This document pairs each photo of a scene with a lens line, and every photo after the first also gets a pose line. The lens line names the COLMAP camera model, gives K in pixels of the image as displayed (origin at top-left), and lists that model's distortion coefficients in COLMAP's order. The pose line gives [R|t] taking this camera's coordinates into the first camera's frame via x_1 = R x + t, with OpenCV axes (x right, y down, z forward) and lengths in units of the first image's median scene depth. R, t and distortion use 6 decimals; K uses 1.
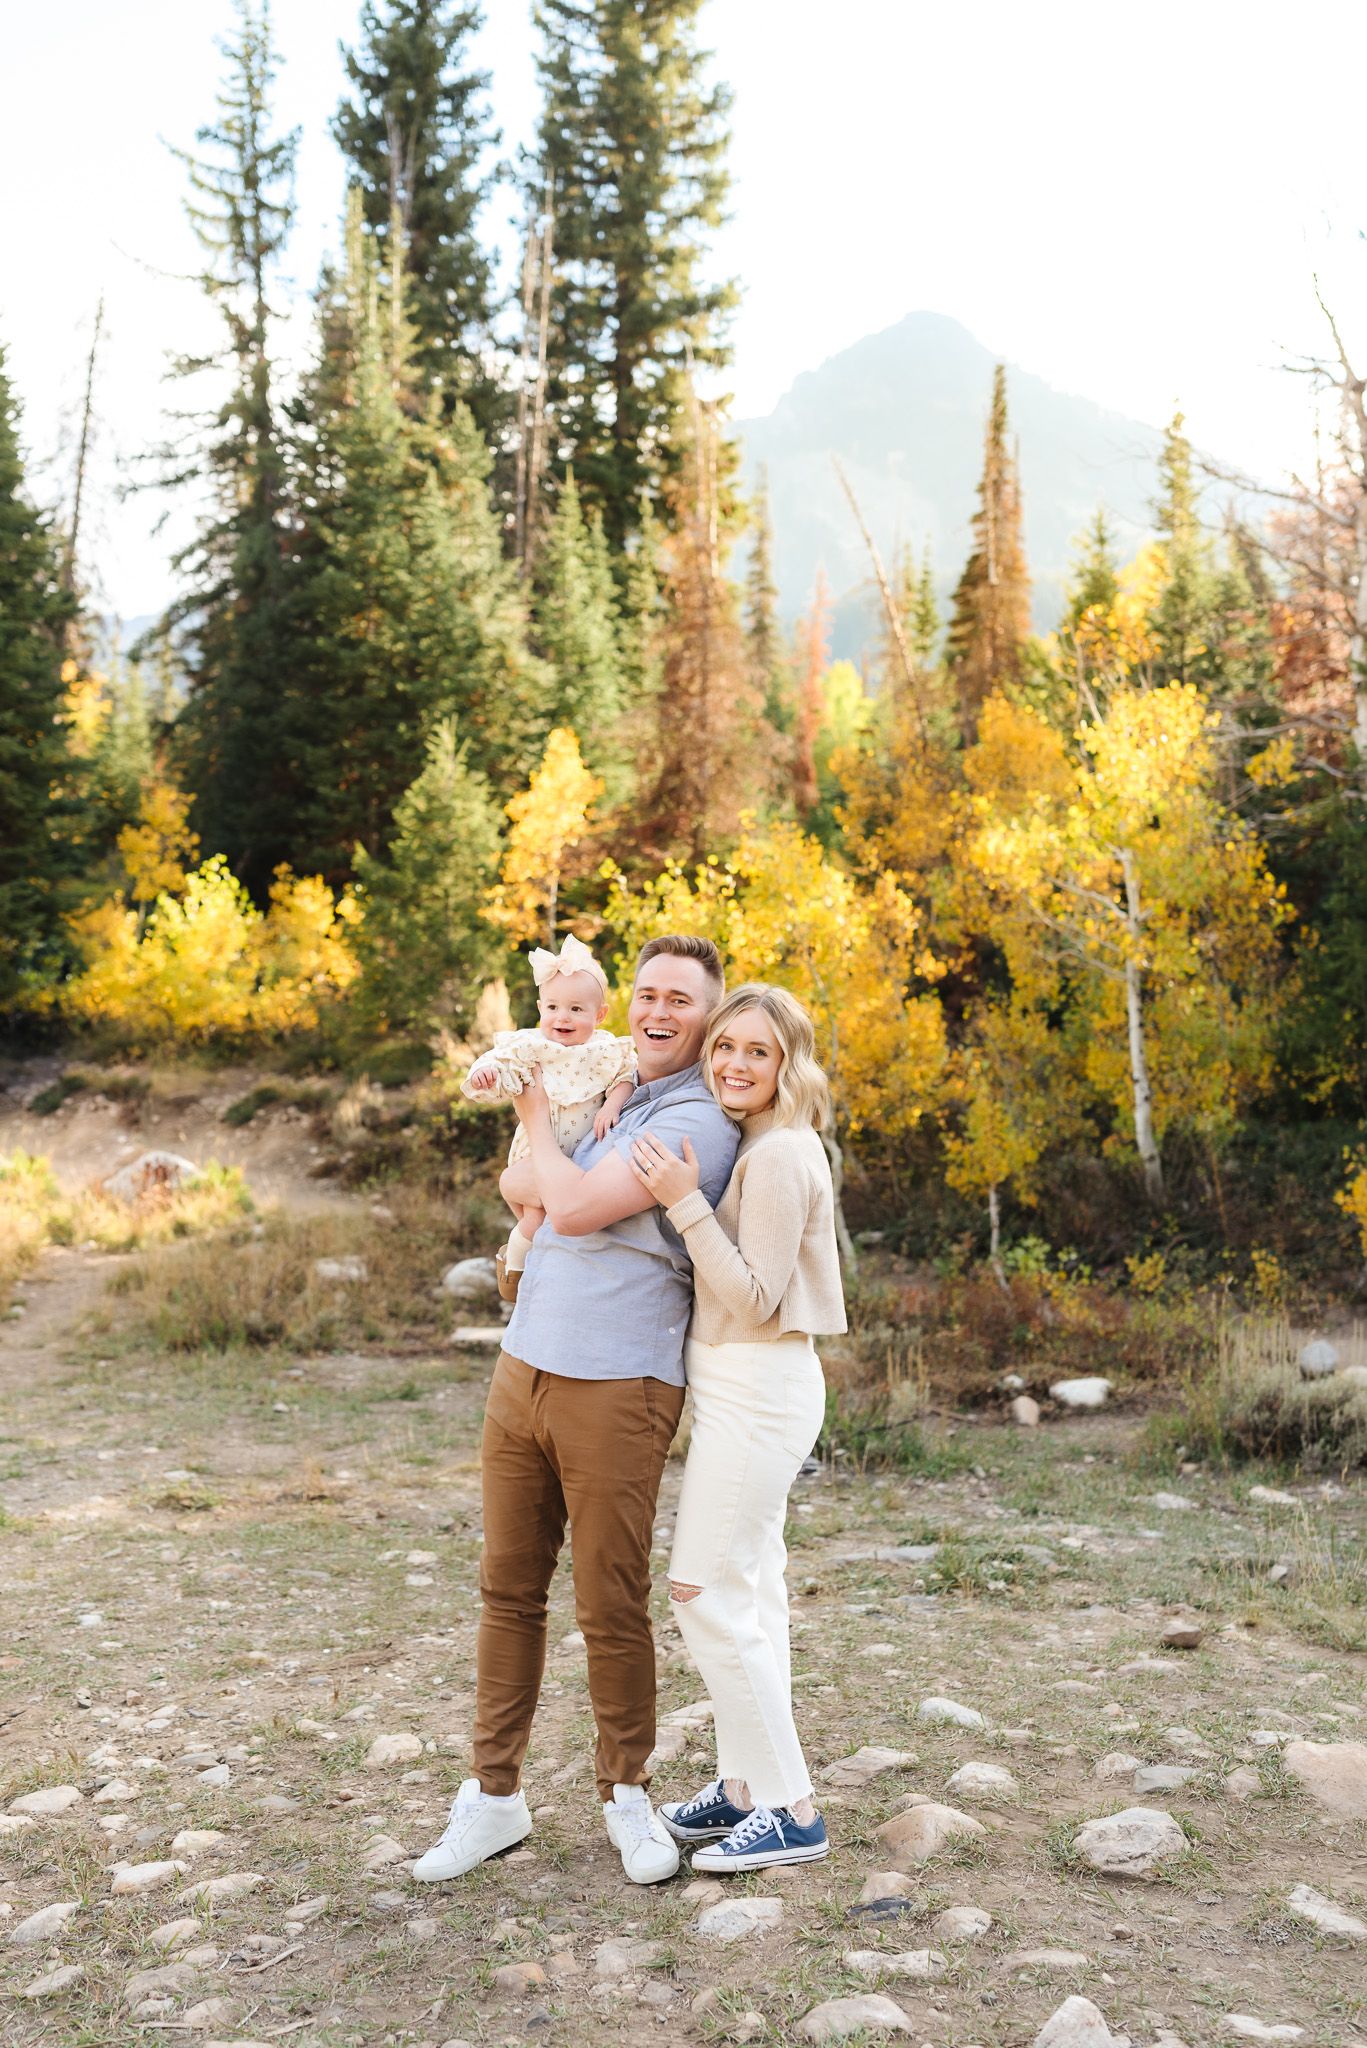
lens RADIAL K [[1994.3, 0, 689.0], [0, 1994.3, 1025.1], [0, 0, 1]] dist [0.031711, 0.001809]
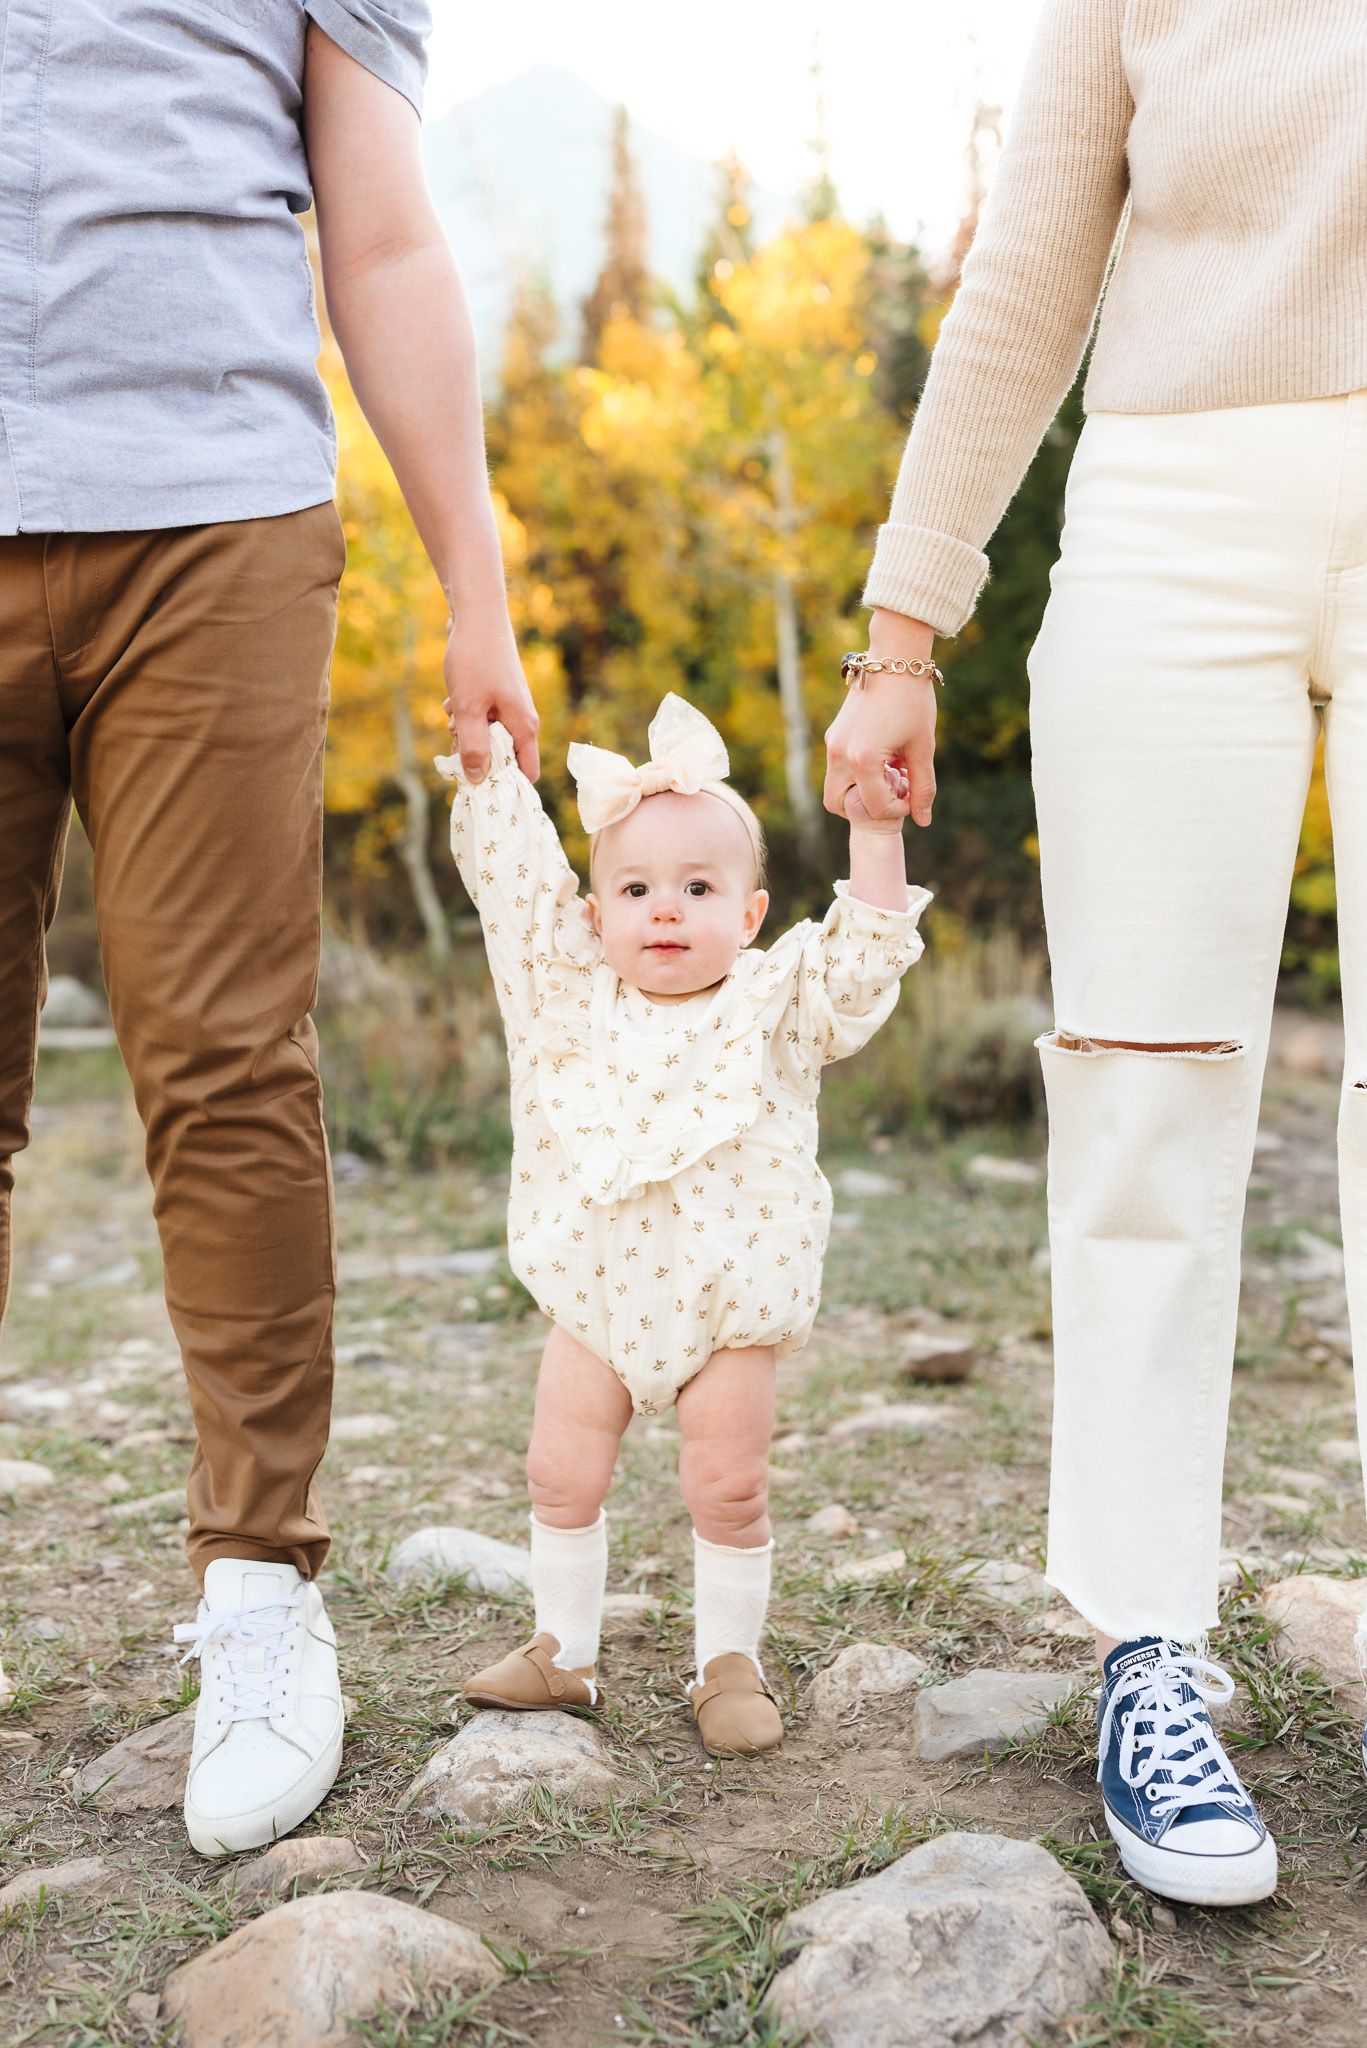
lens RADIAL K [[1994.3, 0, 689.0], [0, 1994.3, 1025.1], [0, 0, 1]] dist [0.031711, 0.001809]
pose [[0.983931, -0.034133, 0.175259, 0.095369], [0.014999, 0.993889, 0.109364, 0.164846], [-0.177920, -0.104978, 0.978429, 0.526282]]
